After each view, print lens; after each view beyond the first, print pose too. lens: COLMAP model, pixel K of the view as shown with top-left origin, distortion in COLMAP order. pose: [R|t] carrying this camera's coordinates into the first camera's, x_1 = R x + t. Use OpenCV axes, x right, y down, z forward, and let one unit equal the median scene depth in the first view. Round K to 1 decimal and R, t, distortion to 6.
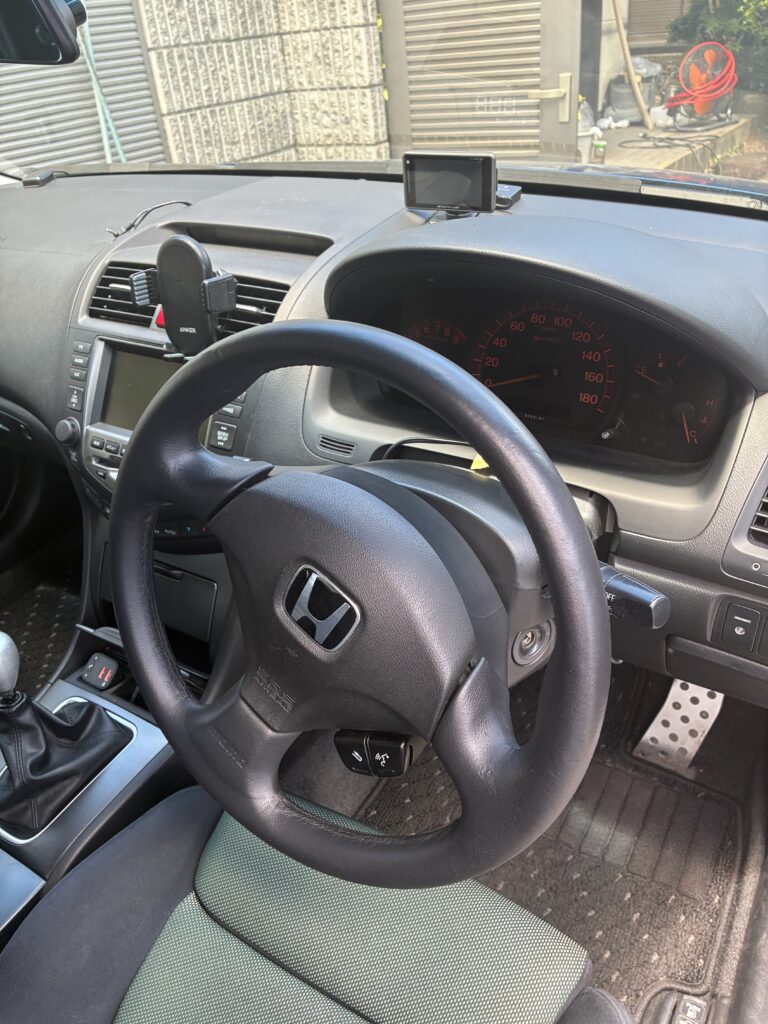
lens RADIAL K [[772.6, 0, 383.6], [0, 772.6, 510.4], [0, 0, 1]] dist [0.011981, -0.032982]
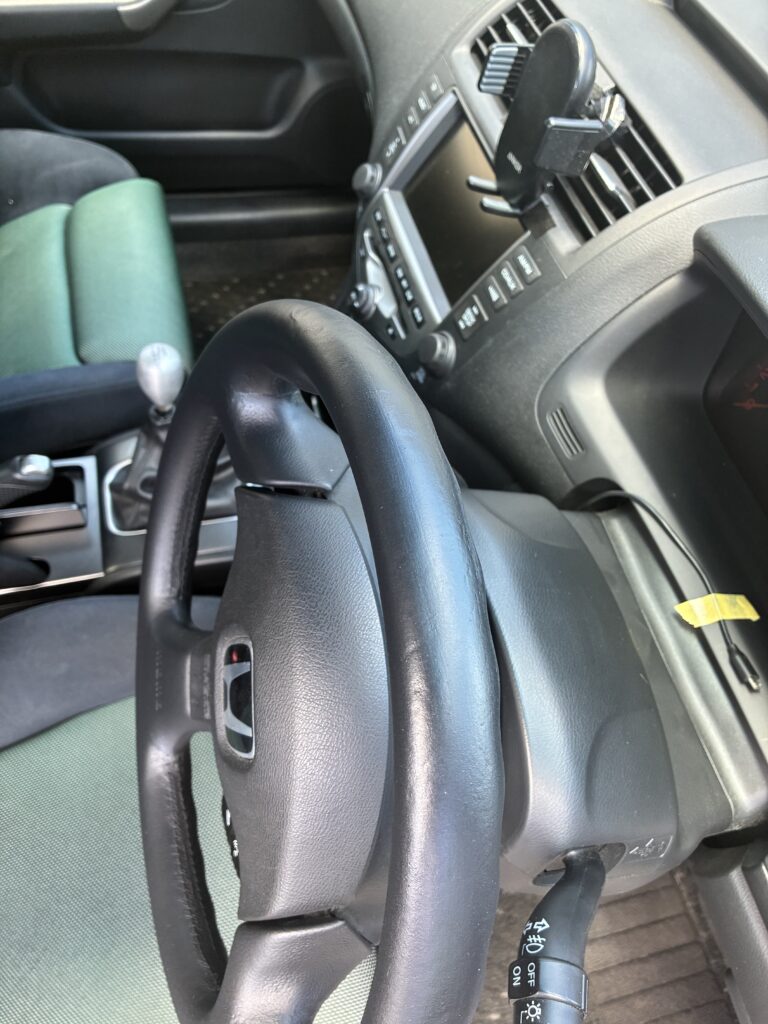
lens RADIAL K [[772.6, 0, 382.8], [0, 772.6, 516.2], [0, 0, 1]] dist [0.011981, -0.032982]
pose [[0.692139, 0.667776, -0.273894, 0.056473], [-0.520119, 0.724566, 0.452195, -0.224511], [0.500419, -0.170525, 0.848824, 0.271987]]
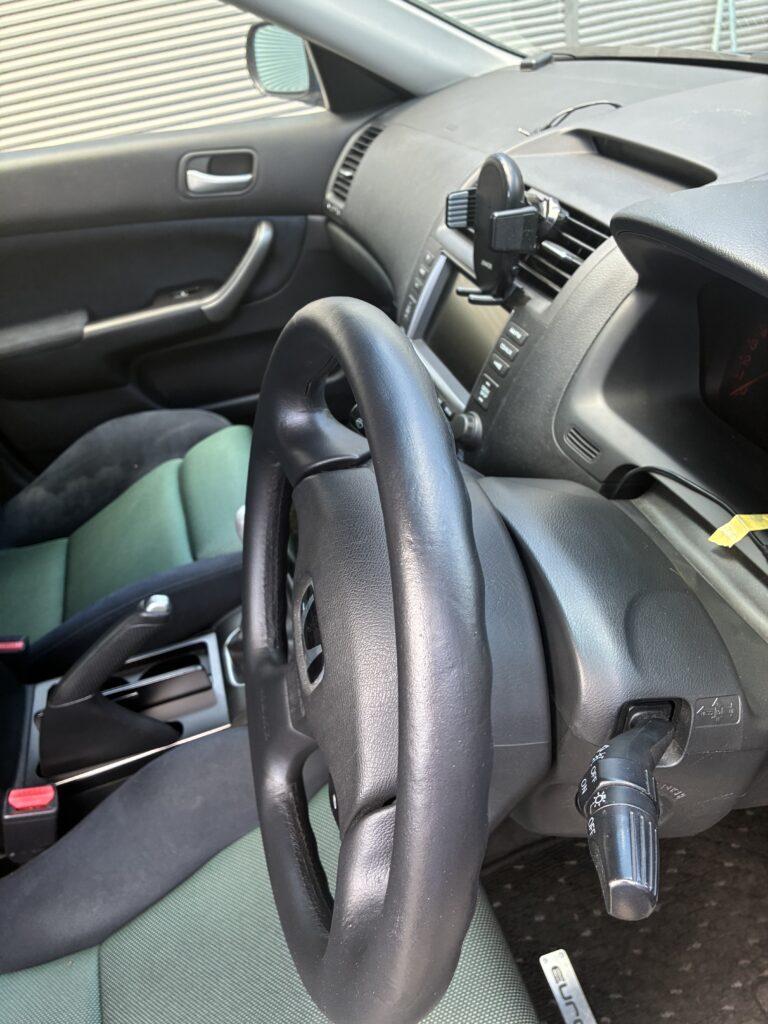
lens RADIAL K [[772.6, 0, 383.7], [0, 772.6, 510.5], [0, 0, 1]] dist [0.011981, -0.032982]
pose [[0.730621, 0.371206, -0.573061, 0.233885], [-0.290627, 0.928548, 0.230944, -0.126312], [0.617842, -0.002186, 0.786299, 0.215832]]
